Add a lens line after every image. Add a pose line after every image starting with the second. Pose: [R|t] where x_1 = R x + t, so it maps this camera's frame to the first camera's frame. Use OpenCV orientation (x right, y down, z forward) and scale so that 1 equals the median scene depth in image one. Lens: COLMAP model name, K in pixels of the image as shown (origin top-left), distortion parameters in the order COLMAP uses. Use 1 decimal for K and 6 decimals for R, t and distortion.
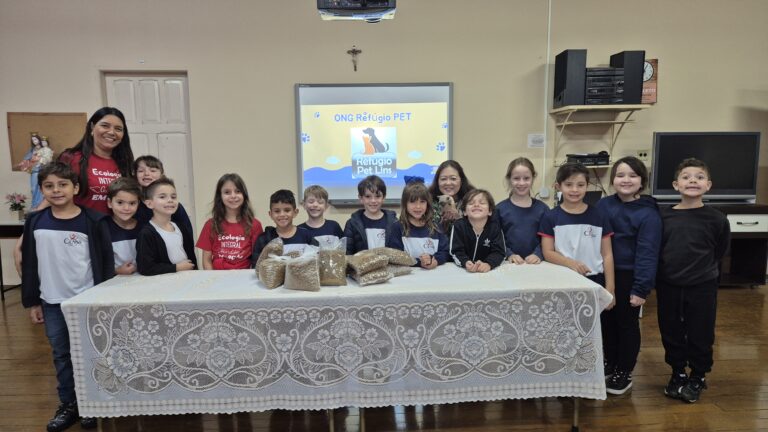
lens RADIAL K [[513.5, 0, 377.1], [0, 513.5, 215.5], [0, 0, 1]] dist [0.063915, -0.061386]
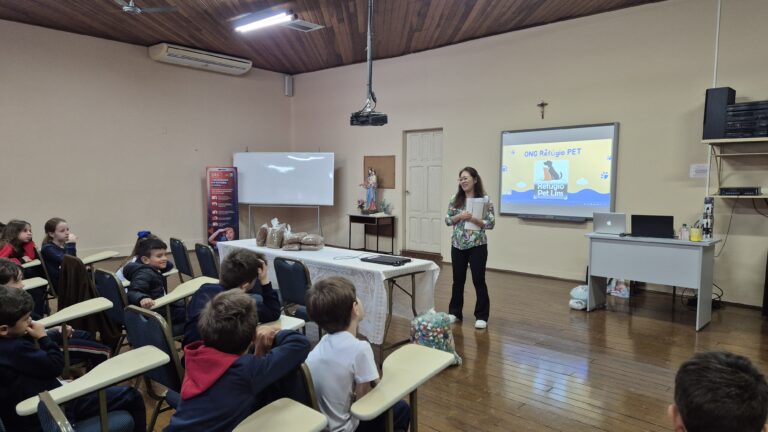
lens RADIAL K [[513.5, 0, 374.2], [0, 513.5, 222.4], [0, 0, 1]] dist [0.063915, -0.061386]
pose [[0.691413, 0.074637, -0.718594, 0.650141], [-0.091874, 0.995657, 0.015015, 0.007613], [0.716595, 0.055639, 0.695267, -0.235197]]
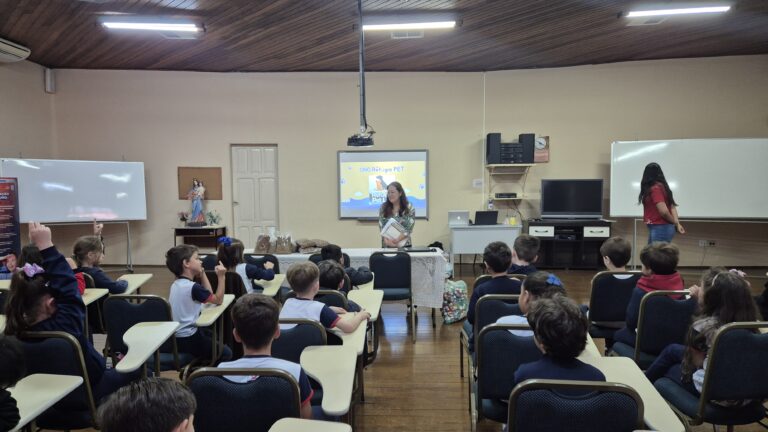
lens RADIAL K [[513.5, 0, 383.4], [0, 513.5, 215.3], [0, 0, 1]] dist [0.063915, -0.061386]
pose [[0.997851, 0.007433, -0.065099, 0.112778], [-0.011410, 0.998076, -0.060947, 0.069045], [0.064521, 0.061558, 0.996016, -0.720266]]
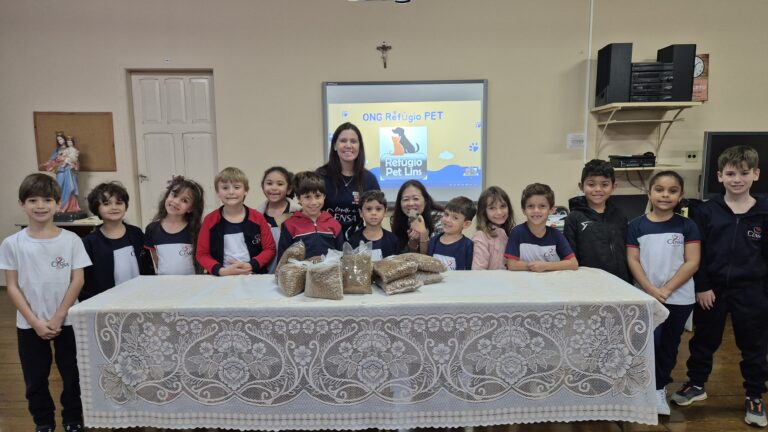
lens RADIAL K [[513.5, 0, 383.3], [0, 513.5, 223.9], [0, 0, 1]] dist [0.063915, -0.061386]
pose [[0.998901, 0.008696, -0.046056, 0.001431], [-0.008285, 0.999924, 0.009110, 0.000972], [0.046131, -0.008718, 0.998897, 0.038783]]
